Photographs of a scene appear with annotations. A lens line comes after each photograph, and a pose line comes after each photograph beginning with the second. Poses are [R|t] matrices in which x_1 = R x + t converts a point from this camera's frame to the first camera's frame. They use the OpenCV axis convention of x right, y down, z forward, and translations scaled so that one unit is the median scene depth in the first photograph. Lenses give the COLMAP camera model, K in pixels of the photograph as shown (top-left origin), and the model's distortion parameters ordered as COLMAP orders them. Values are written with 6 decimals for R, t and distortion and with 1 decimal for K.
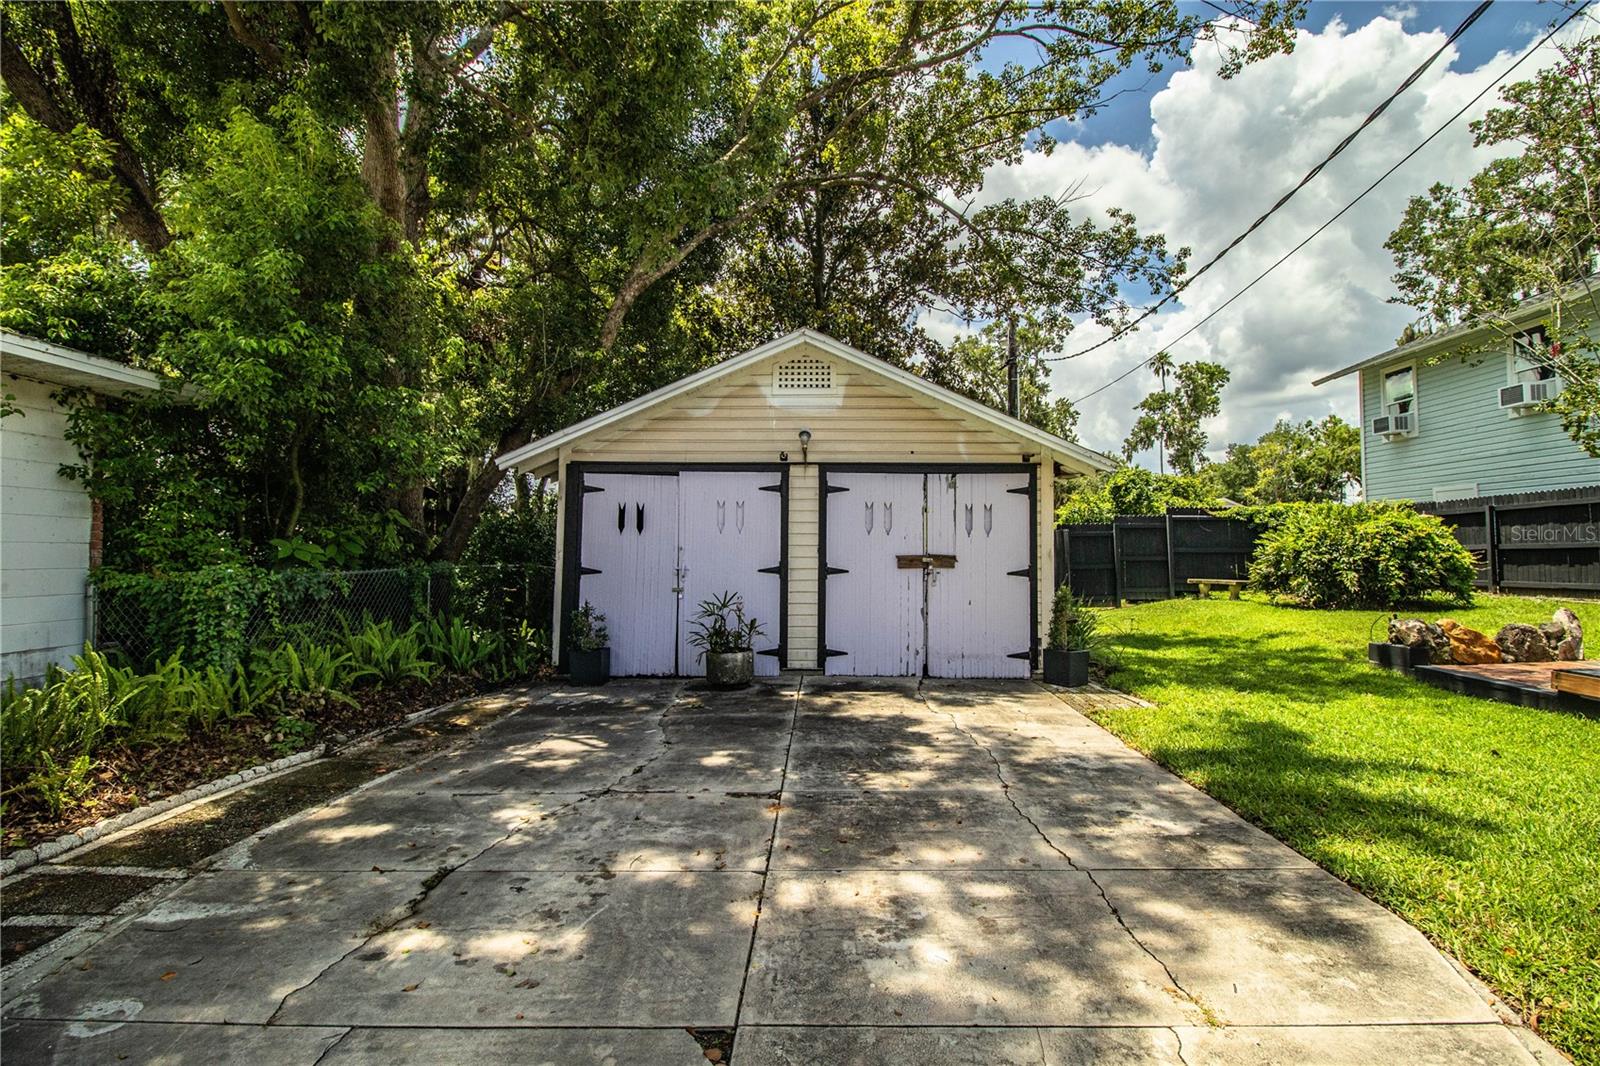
lens RADIAL K [[741.2, 0, 803.0], [0, 741.2, 526.3], [0, 0, 1]] dist [0.001268, -0.014121]
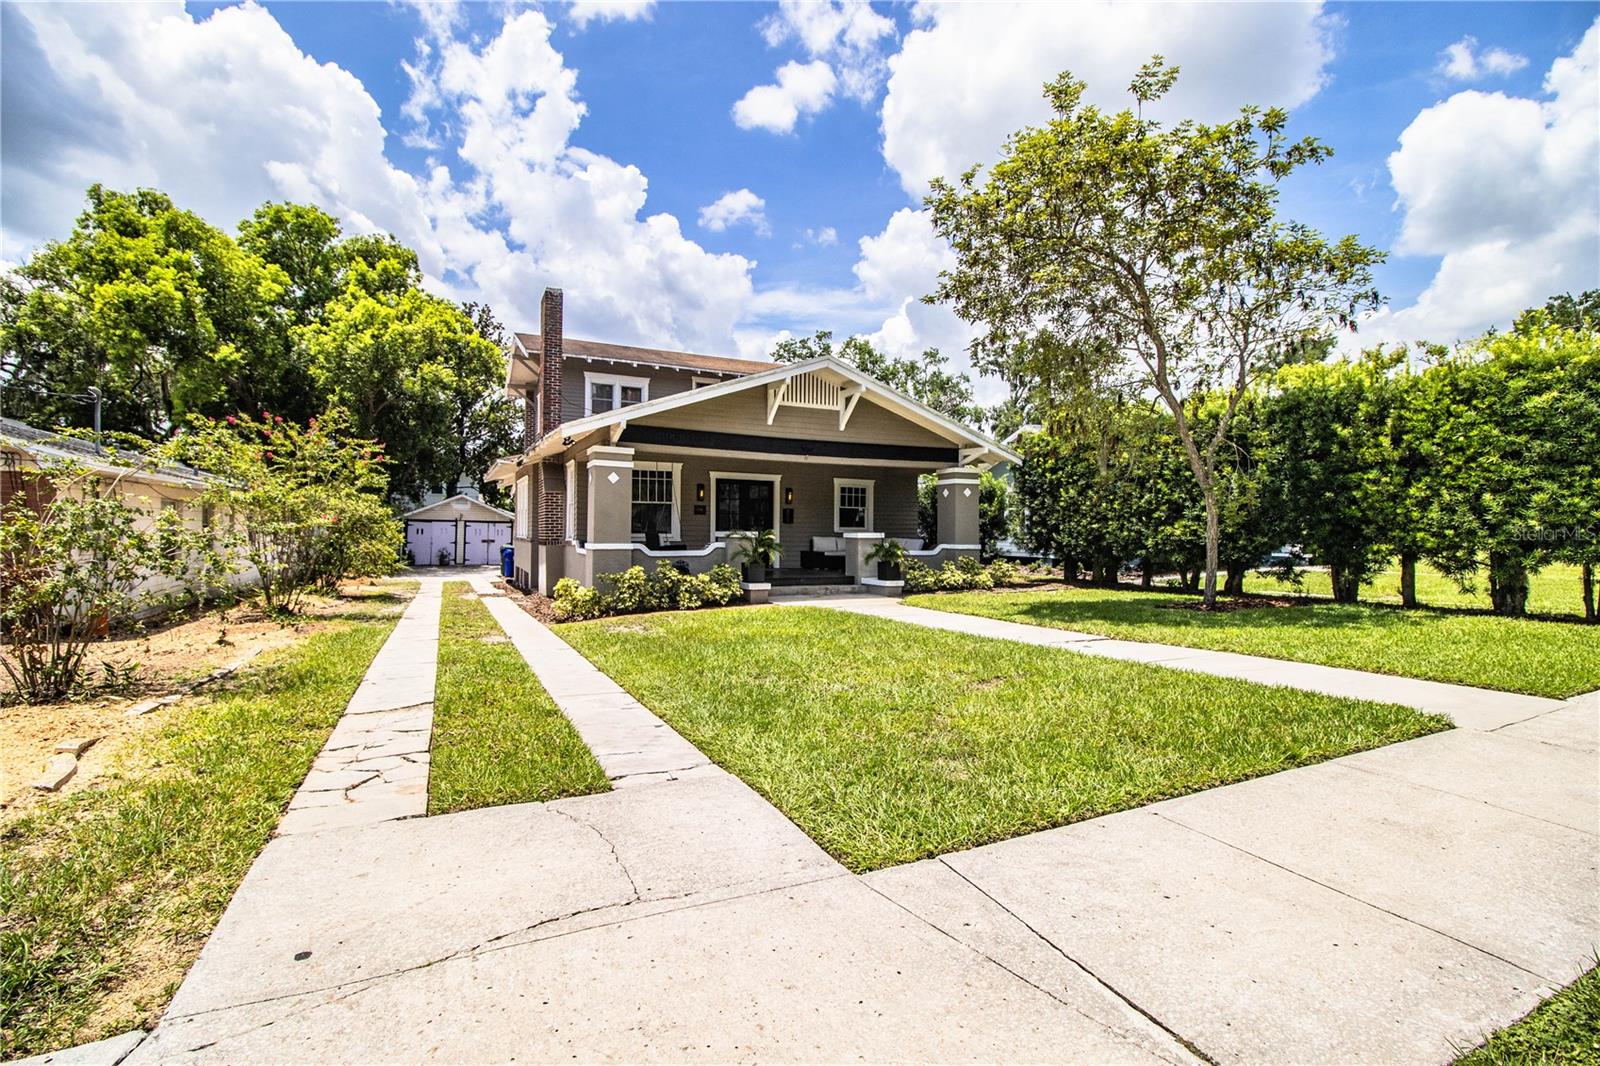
lens RADIAL K [[741.2, 0, 808.2], [0, 741.2, 516.4], [0, 0, 1]] dist [0.001268, -0.014121]
pose [[0.868934, 0.019093, 0.494560, -0.415734], [-0.030150, 0.999442, 0.014390, -0.245758], [-0.494009, -0.027415, 0.869024, -4.232496]]
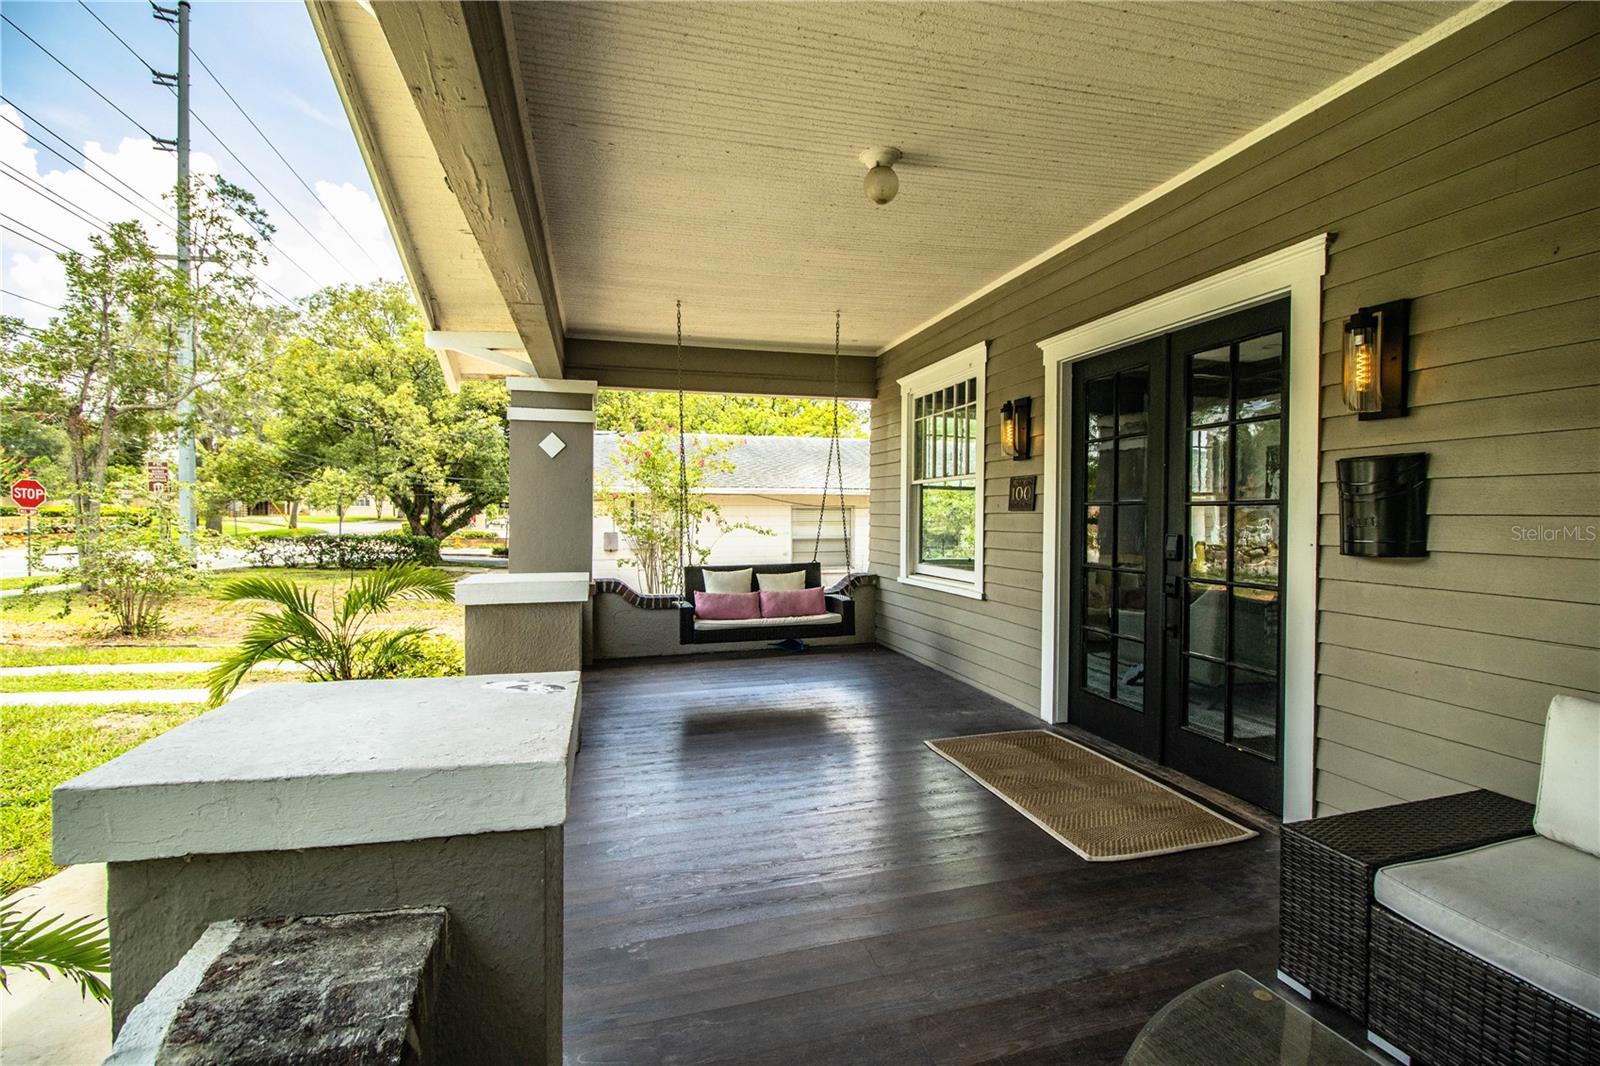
lens RADIAL K [[741.2, 0, 799.2], [0, 741.2, 531.6], [0, 0, 1]] dist [0.001268, -0.014121]
pose [[0.319950, 0.024990, -0.947105, 0.833231], [0.036276, 0.998596, 0.038604, -0.223973], [0.946740, -0.046709, 0.318595, -2.618311]]
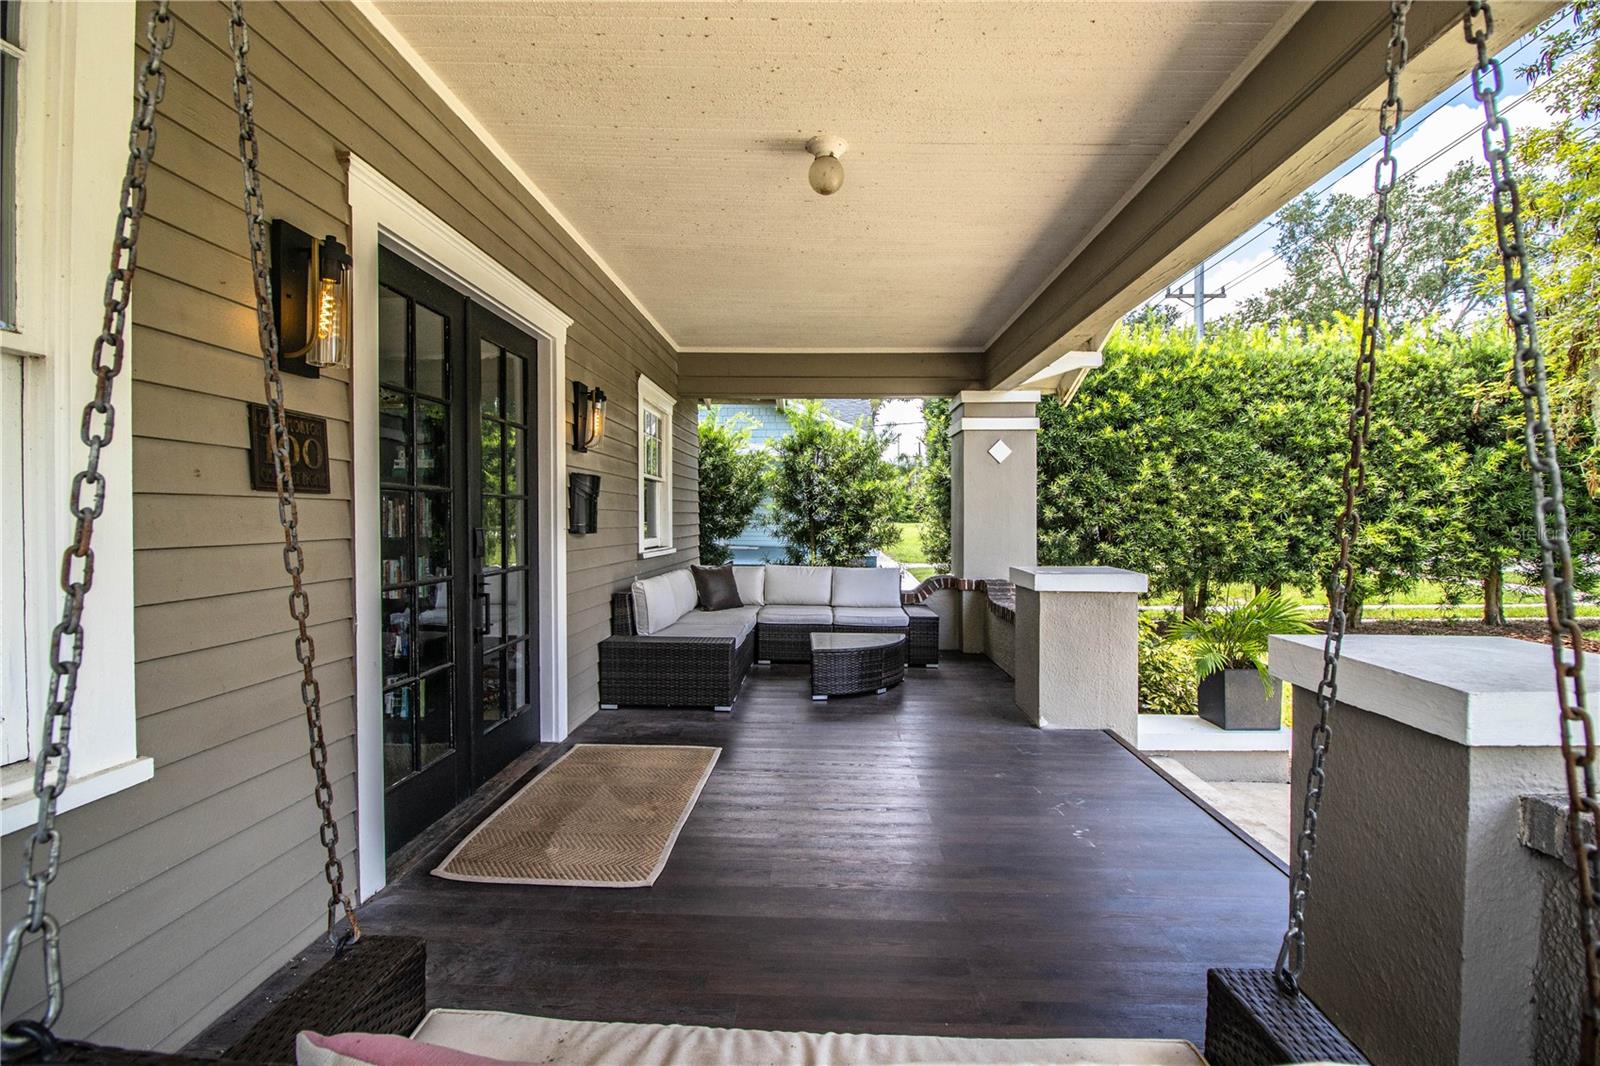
lens RADIAL K [[741.2, 0, 810.8], [0, 741.2, 523.7], [0, 0, 1]] dist [0.001268, -0.014121]
pose [[-0.033504, -0.010442, 0.999384, 0.102464], [-0.044106, 0.998987, 0.008959, -0.211201], [-0.998465, -0.043778, -0.033930, -2.436106]]
